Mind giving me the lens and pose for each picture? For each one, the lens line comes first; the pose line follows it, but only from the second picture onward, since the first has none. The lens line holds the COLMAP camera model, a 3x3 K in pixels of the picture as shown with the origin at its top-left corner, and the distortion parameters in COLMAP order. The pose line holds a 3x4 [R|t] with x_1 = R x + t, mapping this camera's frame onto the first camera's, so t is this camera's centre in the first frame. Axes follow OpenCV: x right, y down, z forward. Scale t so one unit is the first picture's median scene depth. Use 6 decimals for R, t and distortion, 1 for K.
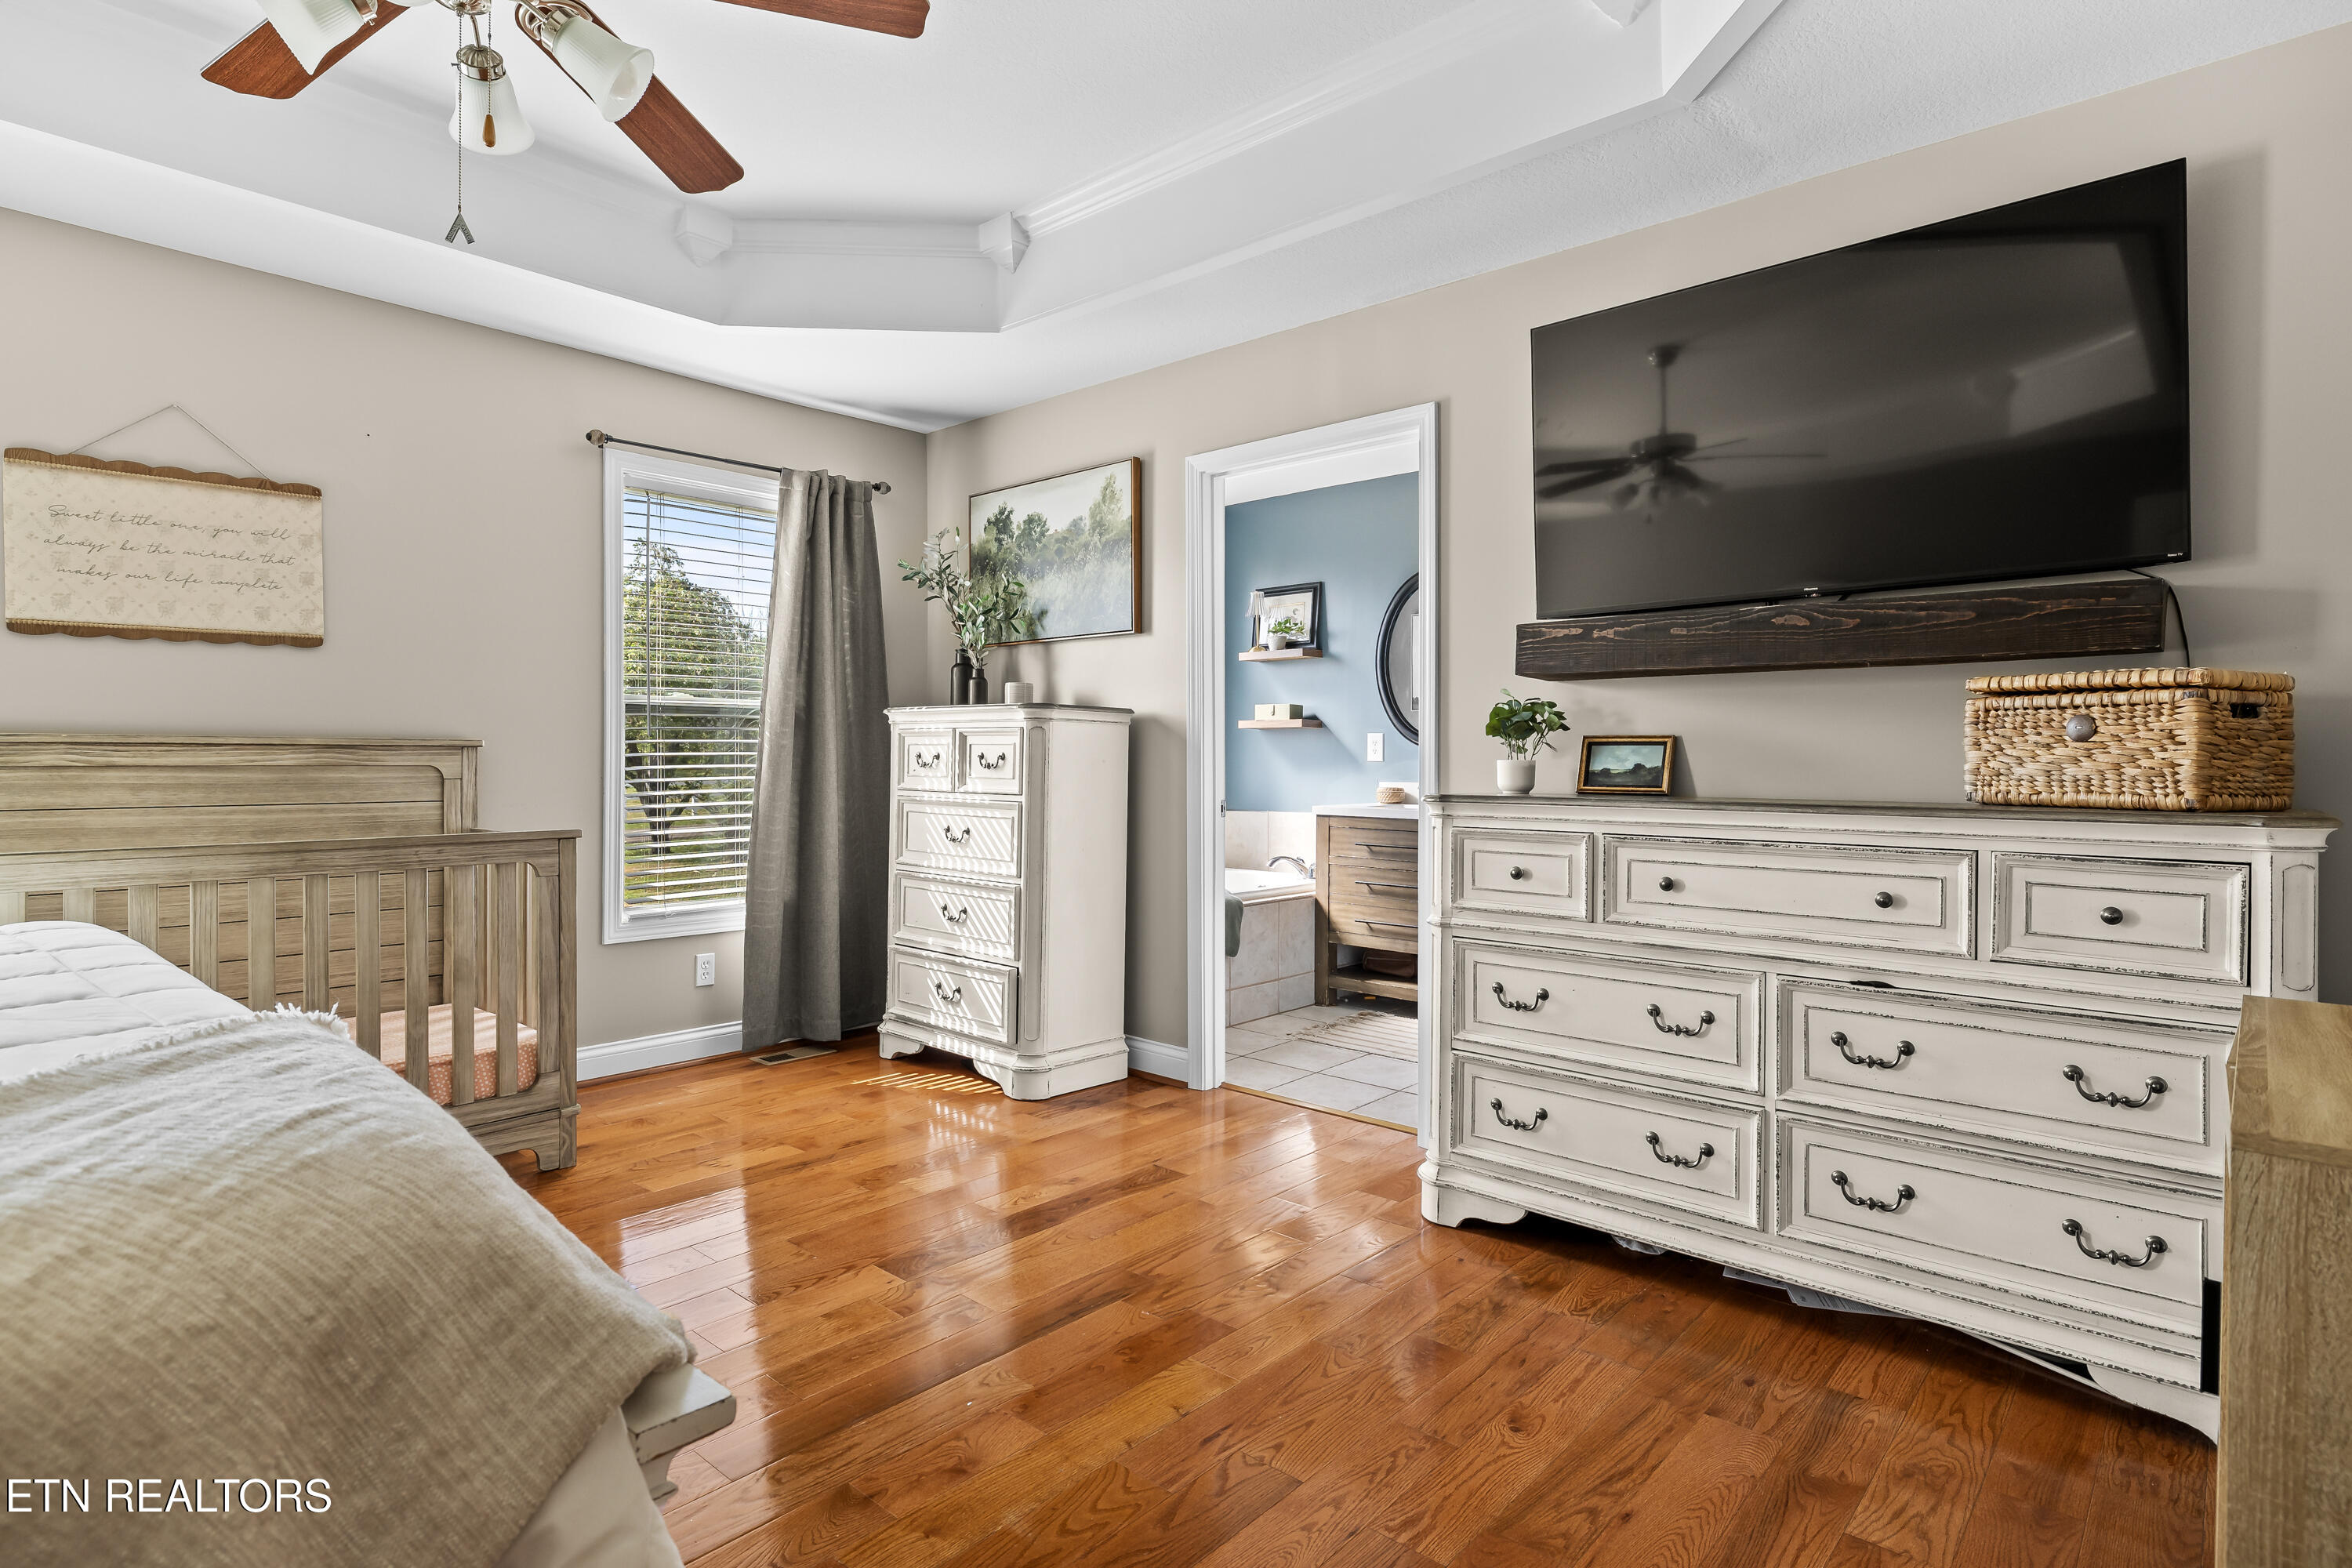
lens RADIAL K [[1175.8, 0, 1169.9], [0, 1175.8, 775.4], [0, 0, 1]] dist [-0.002940, 0.000684]
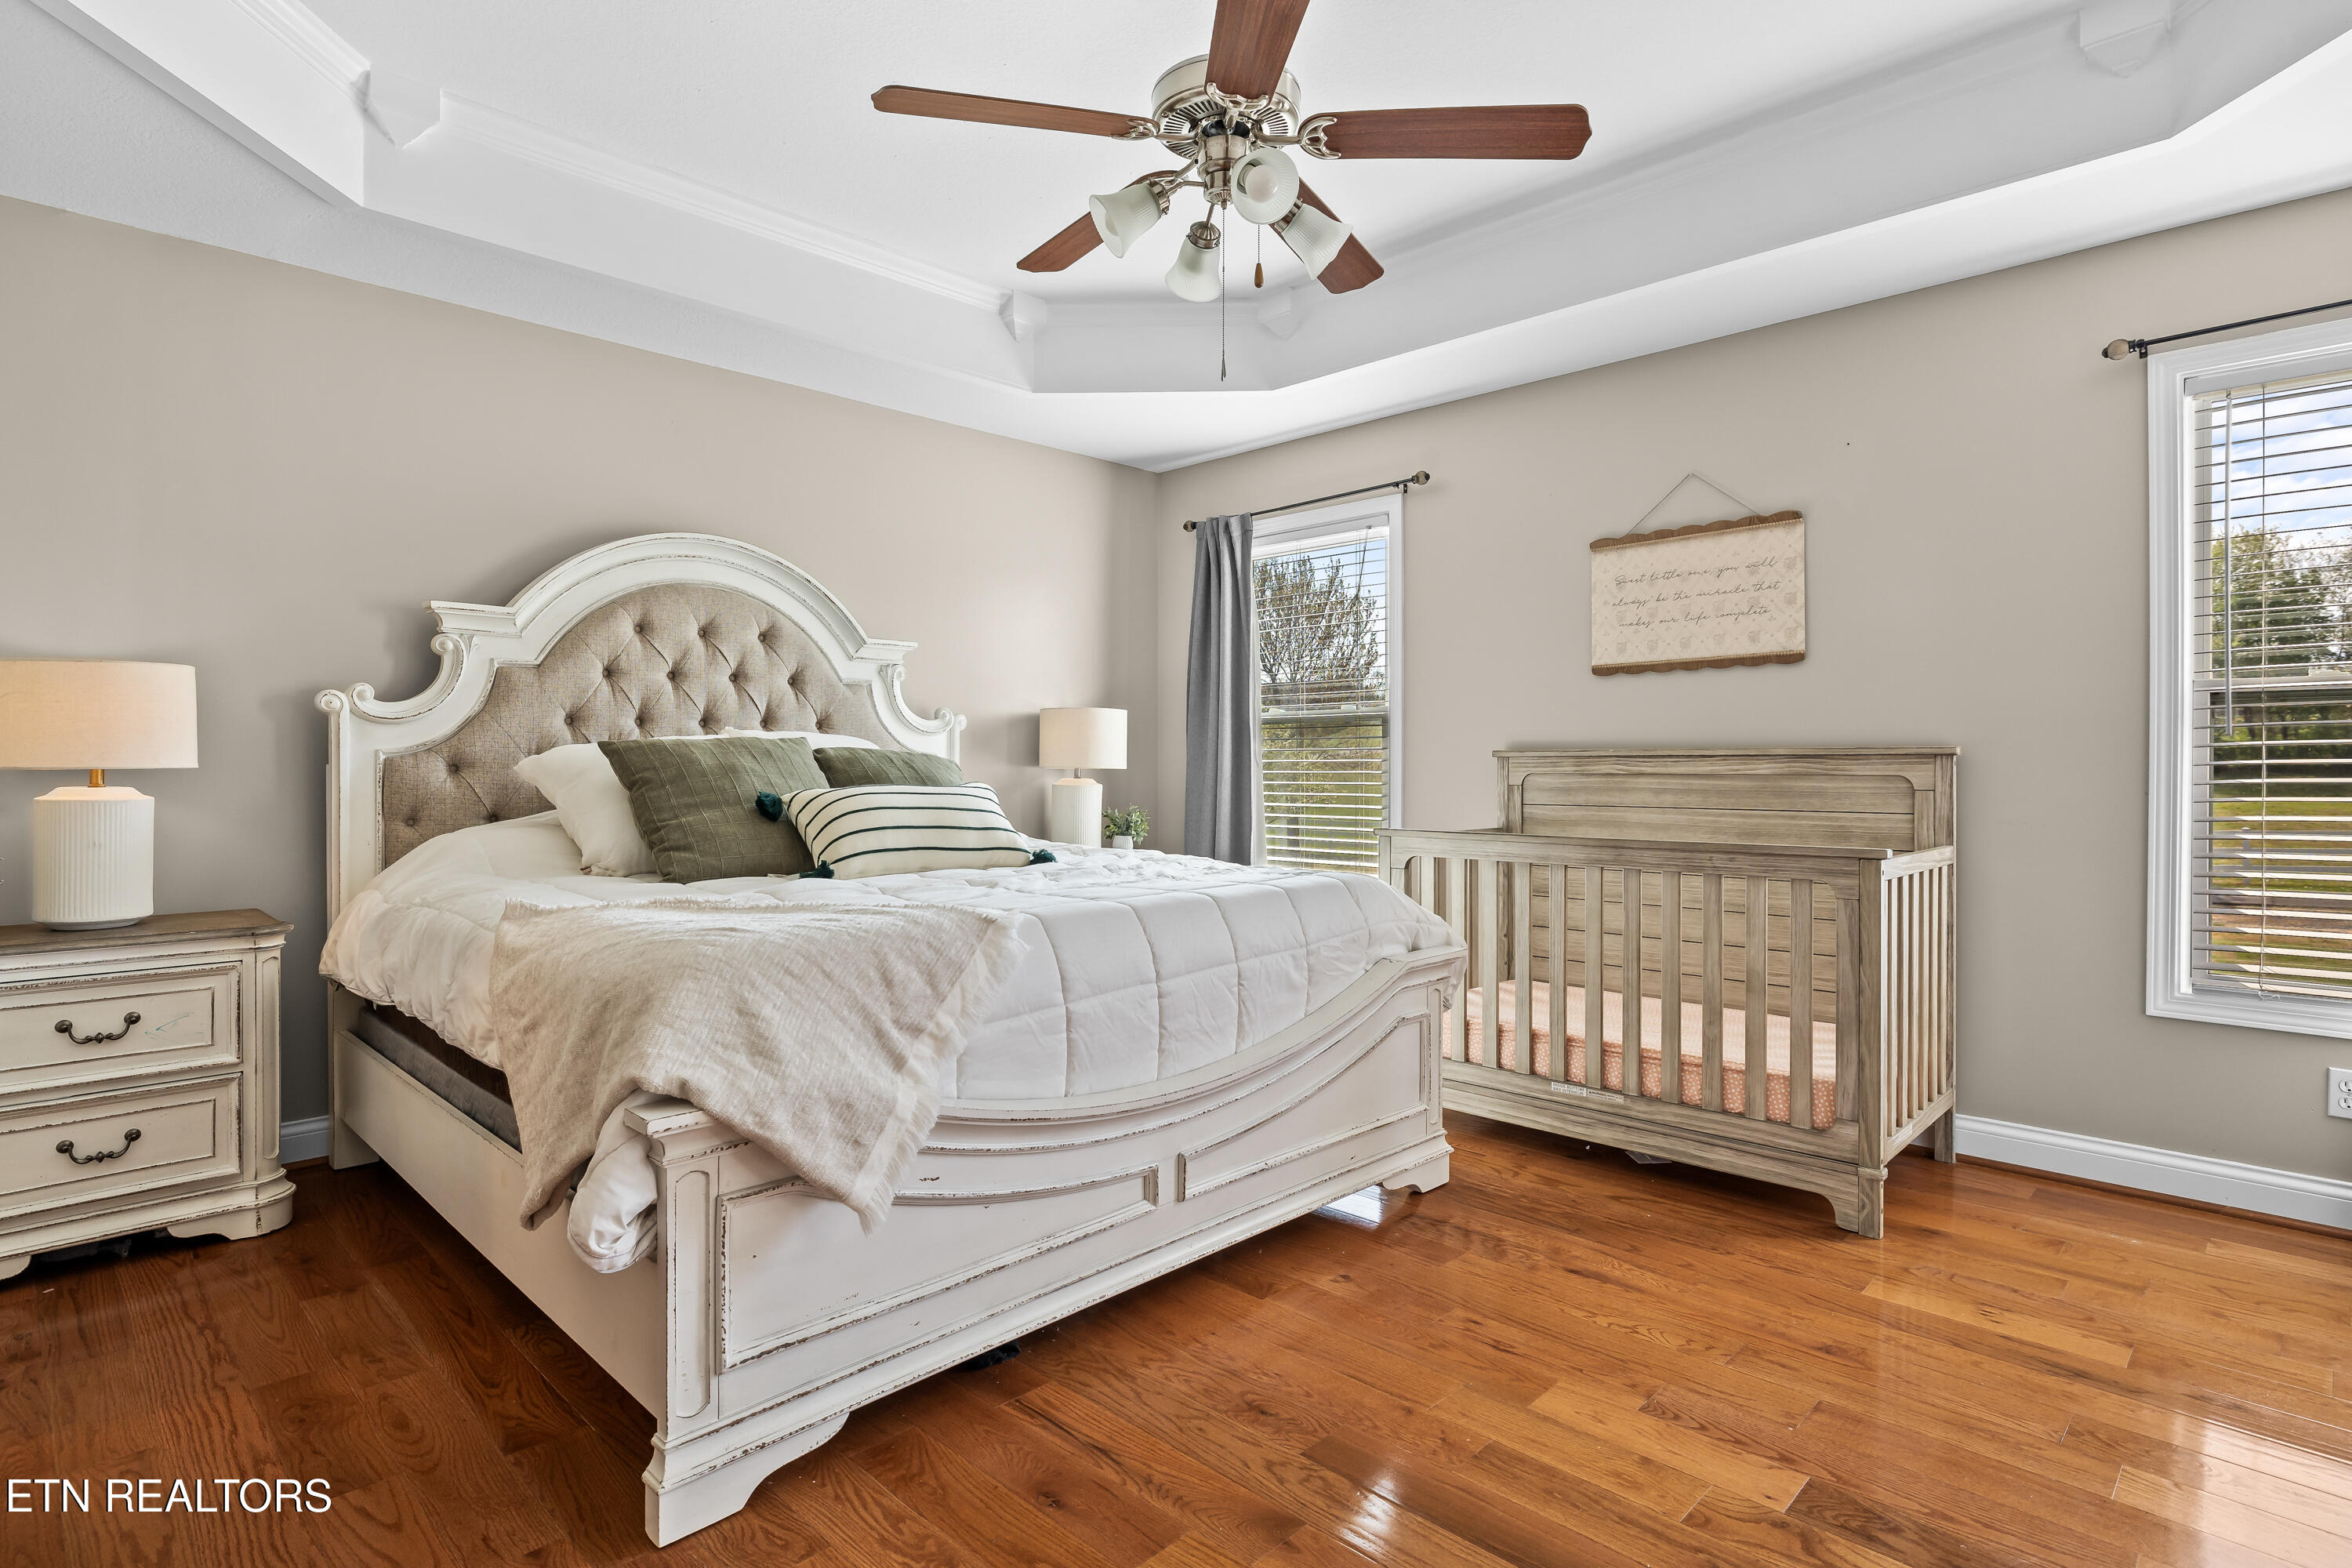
lens RADIAL K [[1175.8, 0, 1169.9], [0, 1175.8, 775.4], [0, 0, 1]] dist [-0.002940, 0.000684]
pose [[-0.022425, 0.004272, -0.999739, 0.350539], [-0.015801, 0.999864, 0.004627, -0.003768], [0.999624, 0.015901, -0.022354, 0.476451]]
